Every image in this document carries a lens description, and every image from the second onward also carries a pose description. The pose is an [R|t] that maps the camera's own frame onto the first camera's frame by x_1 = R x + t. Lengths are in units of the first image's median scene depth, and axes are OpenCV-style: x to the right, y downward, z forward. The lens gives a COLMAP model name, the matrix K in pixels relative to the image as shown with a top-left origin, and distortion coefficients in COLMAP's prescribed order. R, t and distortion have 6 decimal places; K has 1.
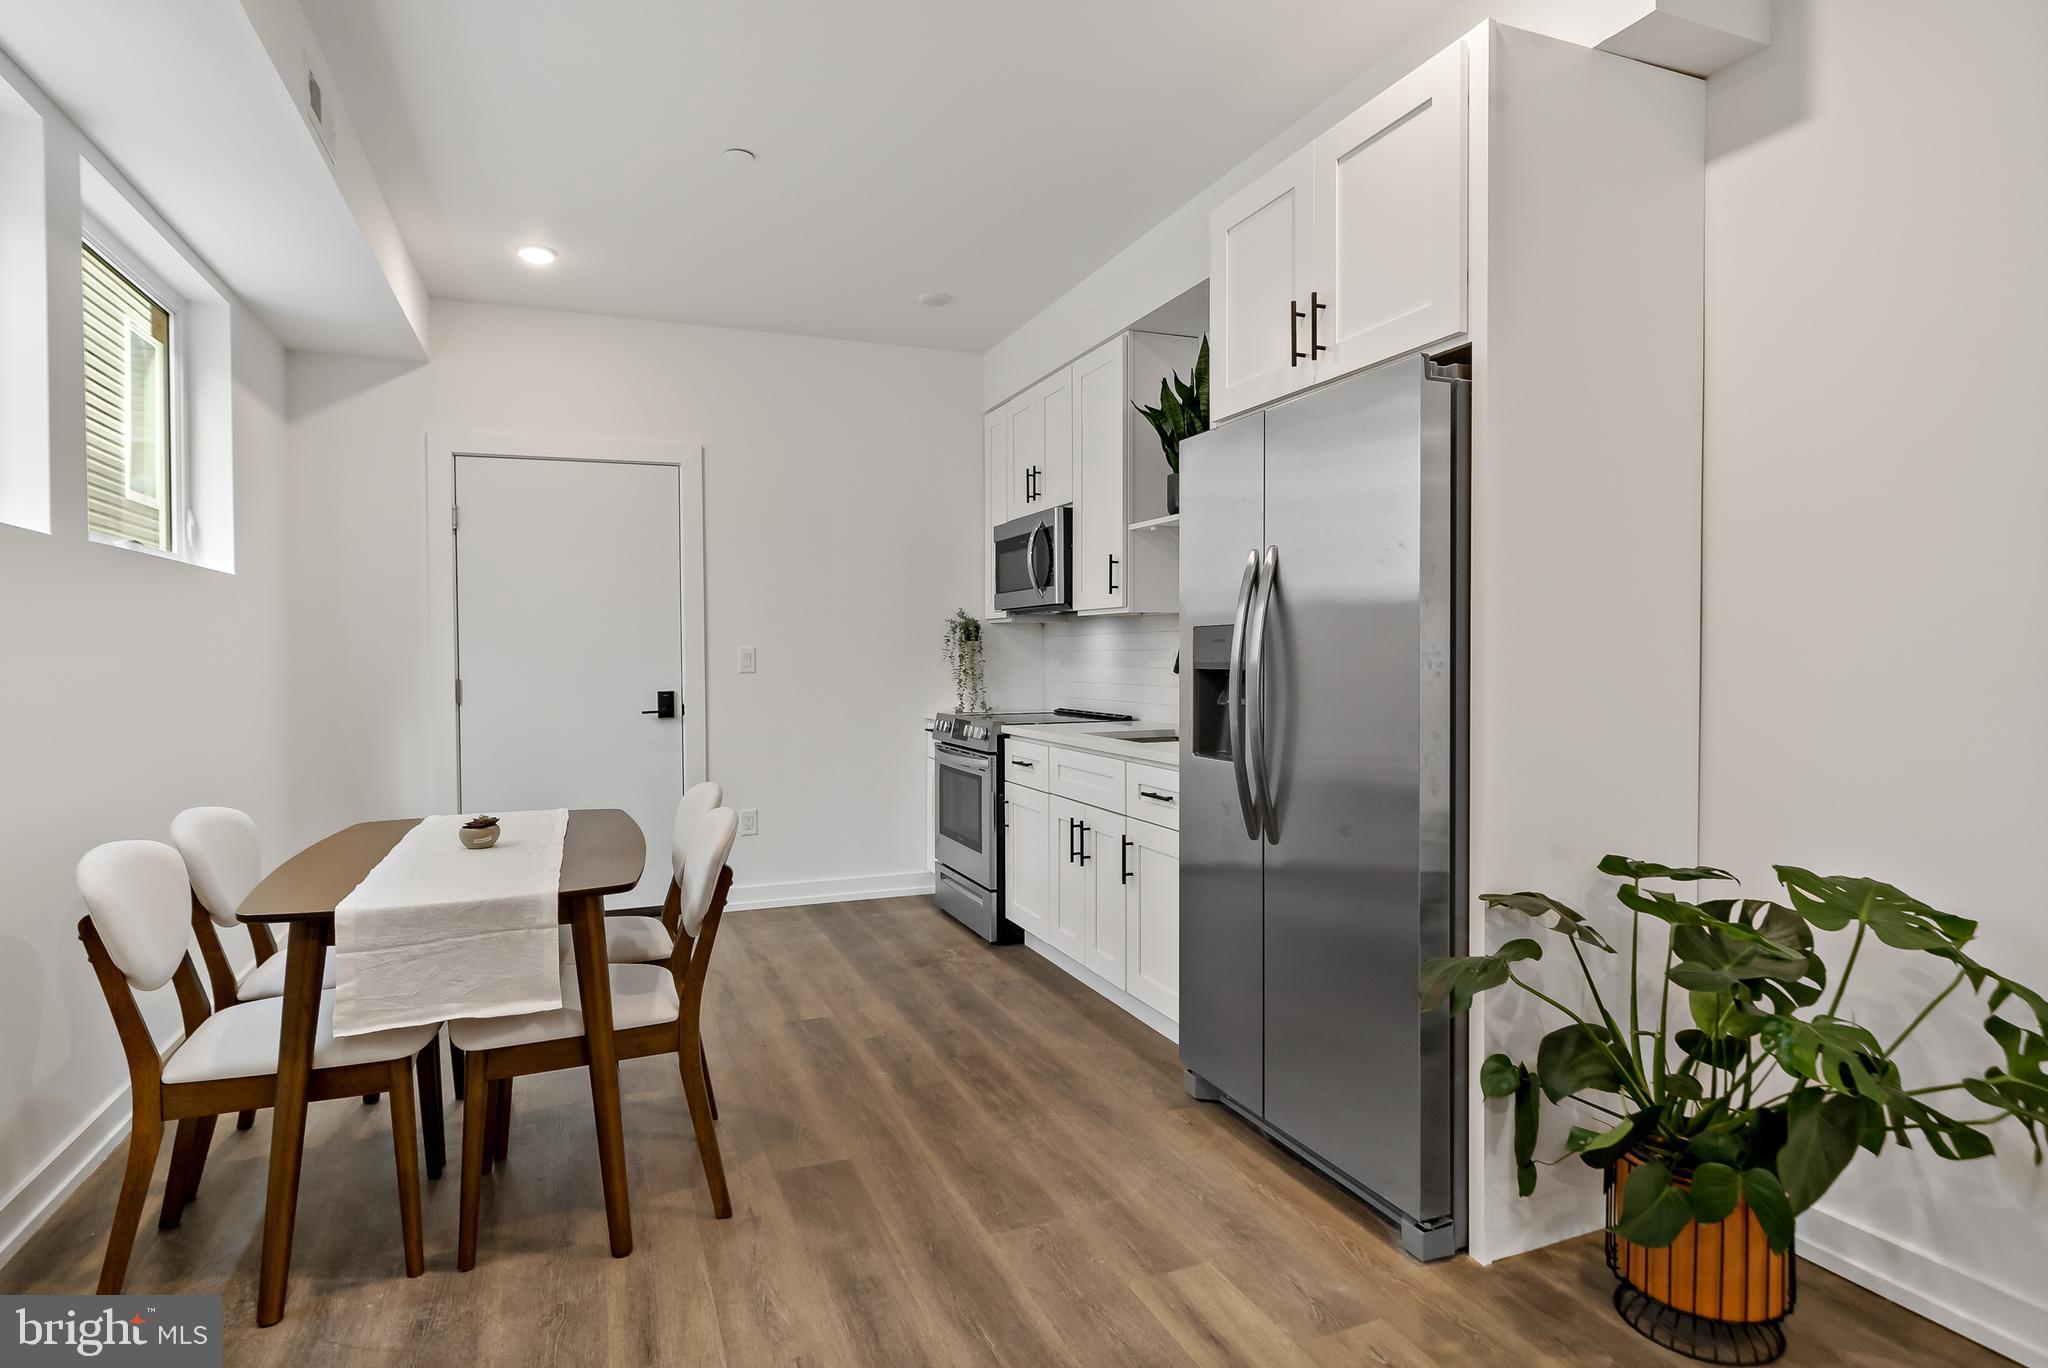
lens RADIAL K [[1104.9, 0, 1023.3], [0, 1104.9, 654.3], [0, 0, 1]] dist [0.005562, 0.000715]
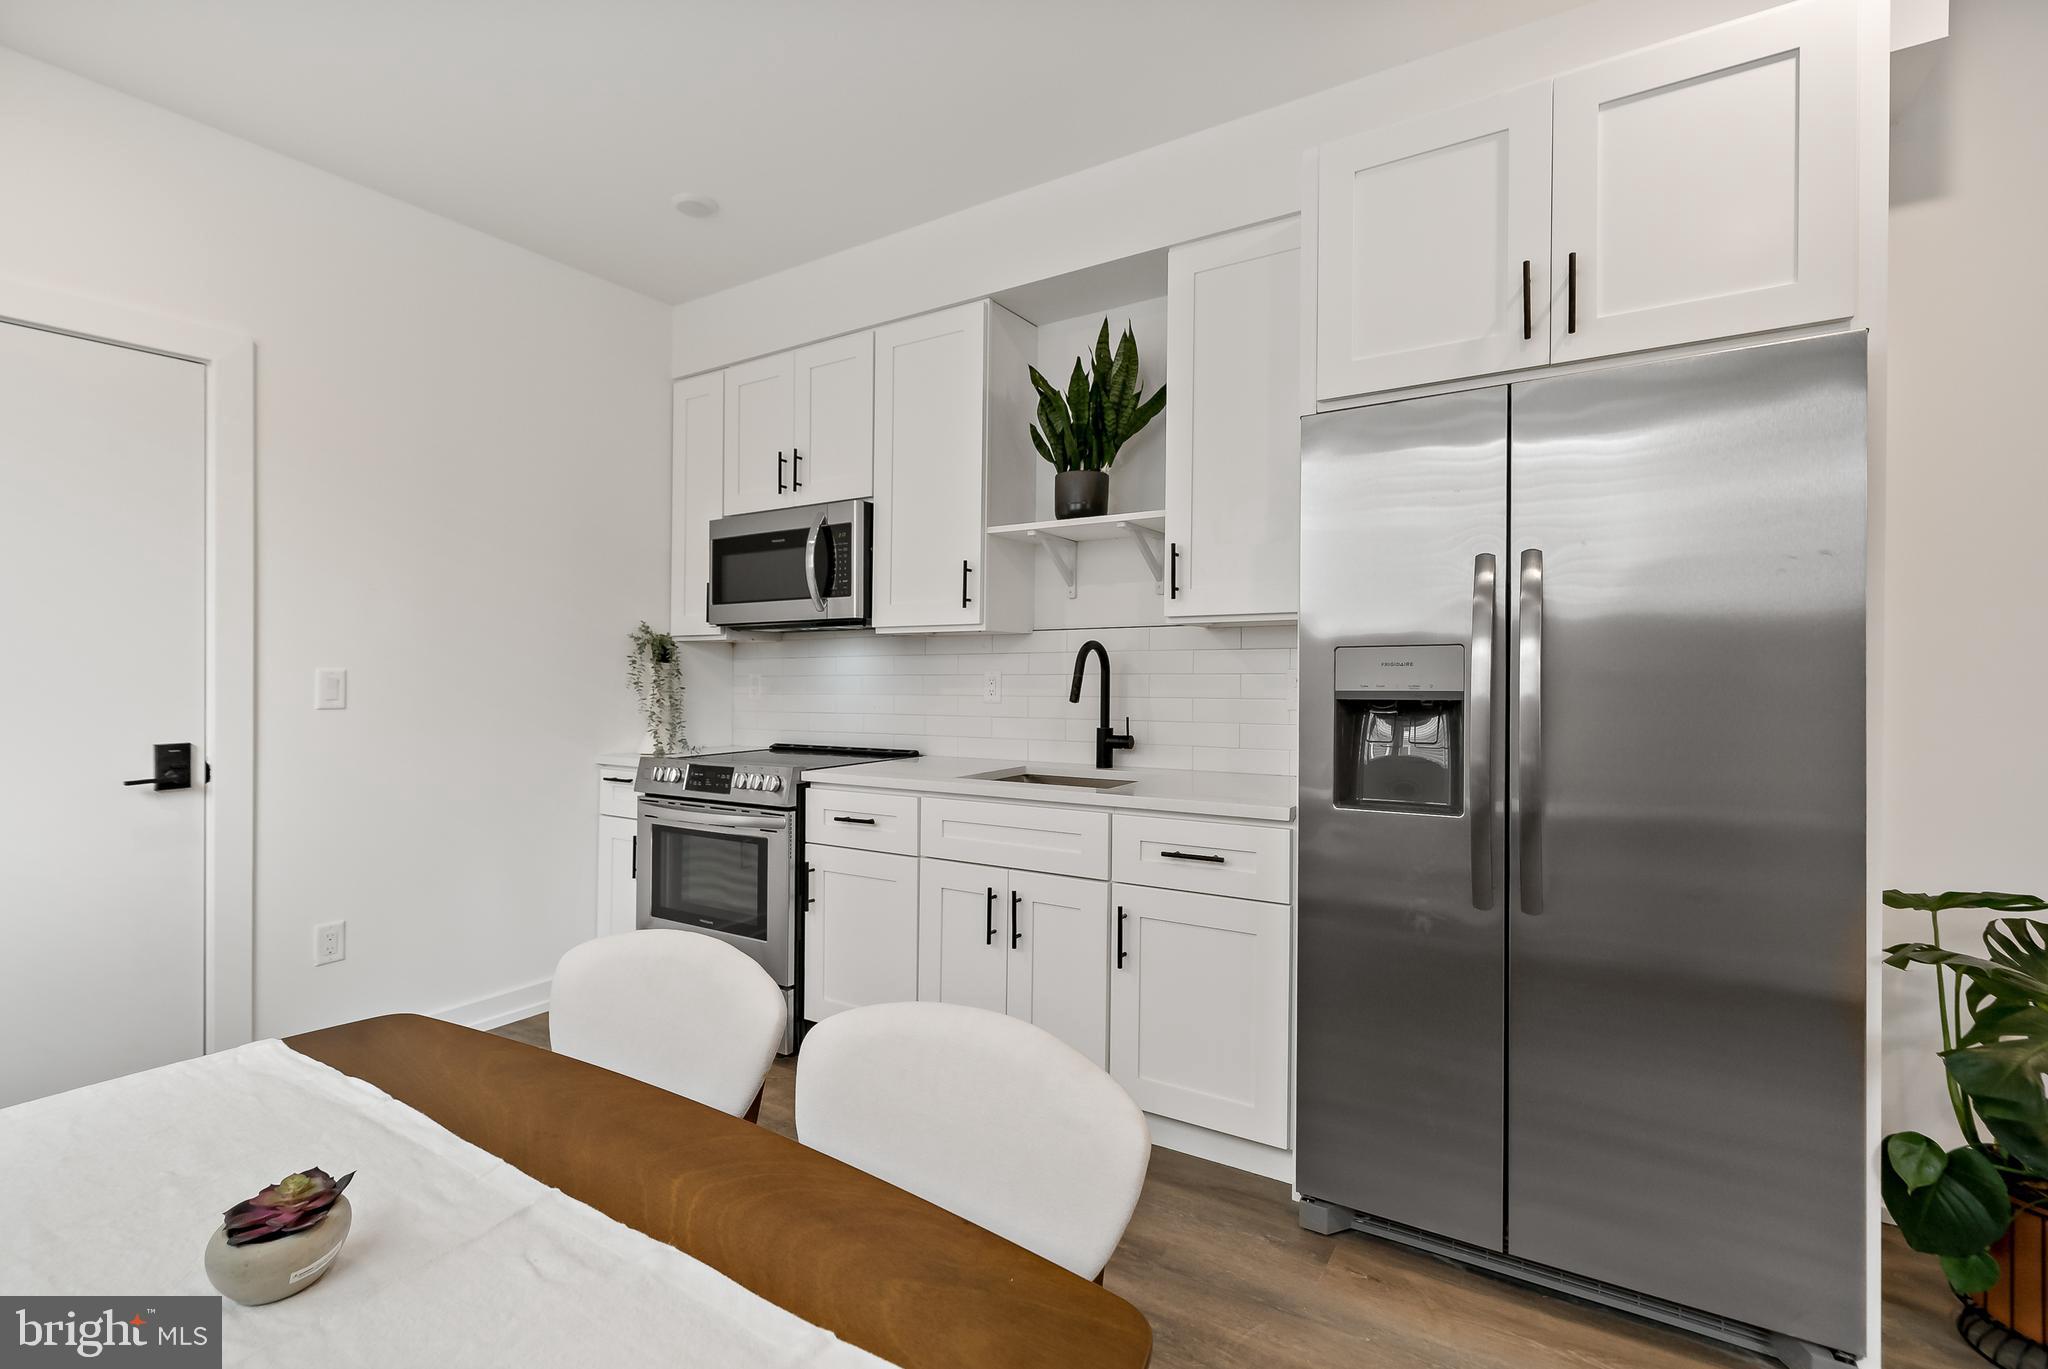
lens RADIAL K [[919.7, 0, 1015.4], [0, 919.7, 668.5], [0, 0, 1]] dist [0.004883, 0.000168]
pose [[0.810683, 0.006369, 0.585451, -0.298752], [-0.000402, 0.999947, -0.010323, -0.001675], [-0.585486, 0.008133, 0.810642, 0.414794]]
